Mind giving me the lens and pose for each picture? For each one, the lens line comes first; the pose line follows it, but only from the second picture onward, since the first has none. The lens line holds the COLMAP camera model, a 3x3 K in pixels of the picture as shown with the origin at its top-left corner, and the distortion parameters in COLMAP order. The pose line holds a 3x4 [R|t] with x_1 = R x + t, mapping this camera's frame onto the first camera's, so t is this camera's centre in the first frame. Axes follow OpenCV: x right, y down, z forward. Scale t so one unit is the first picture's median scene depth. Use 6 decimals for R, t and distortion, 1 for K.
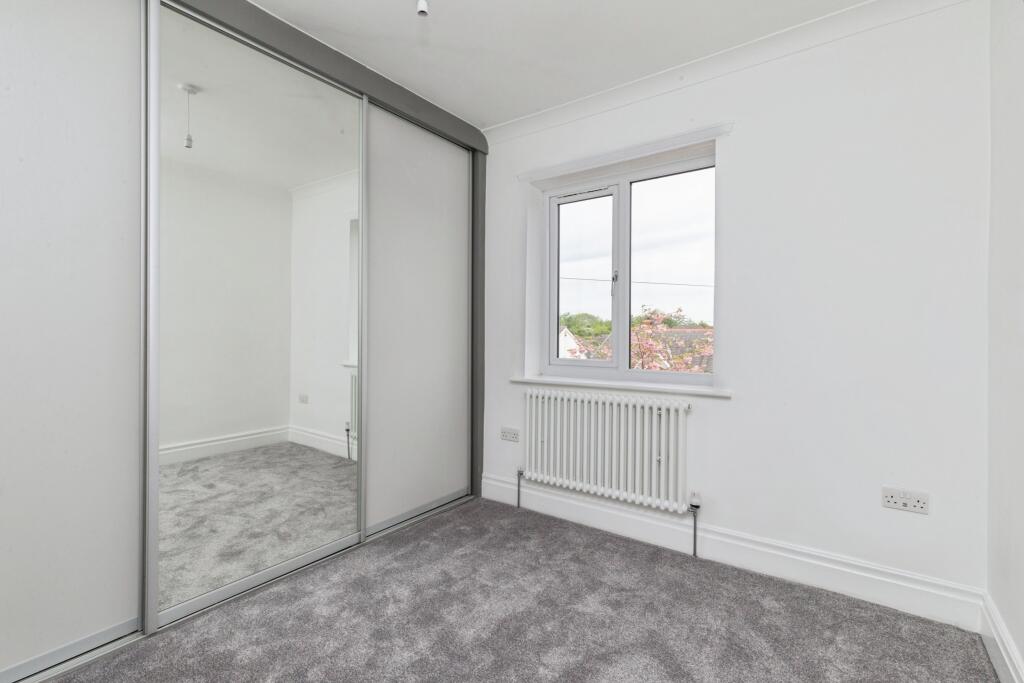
lens RADIAL K [[467.8, 0, 512.5], [0, 467.8, 336.6], [0, 0, 1]] dist [0.009707, -0.000259]
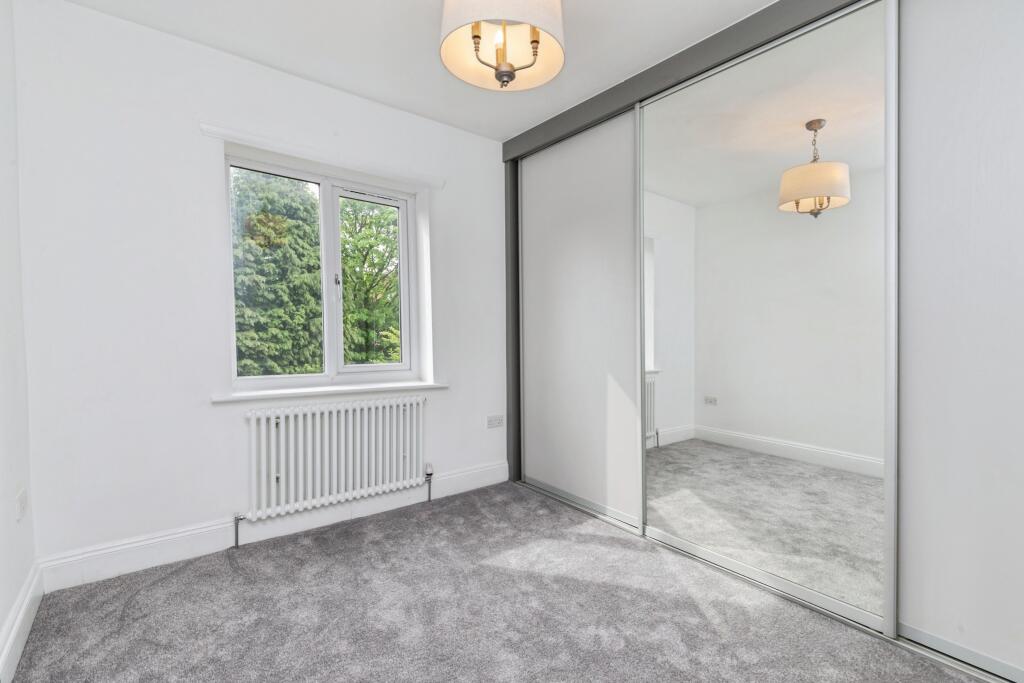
lens RADIAL K [[467.8, 0, 511.2], [0, 467.8, 340.3], [0, 0, 1]] dist [0.009707, -0.000259]
pose [[0.278345, -0.015575, 0.960355, -0.781435], [0.008857, 0.999868, 0.013648, -0.027106], [-0.960440, 0.004707, 0.278446, 0.412462]]
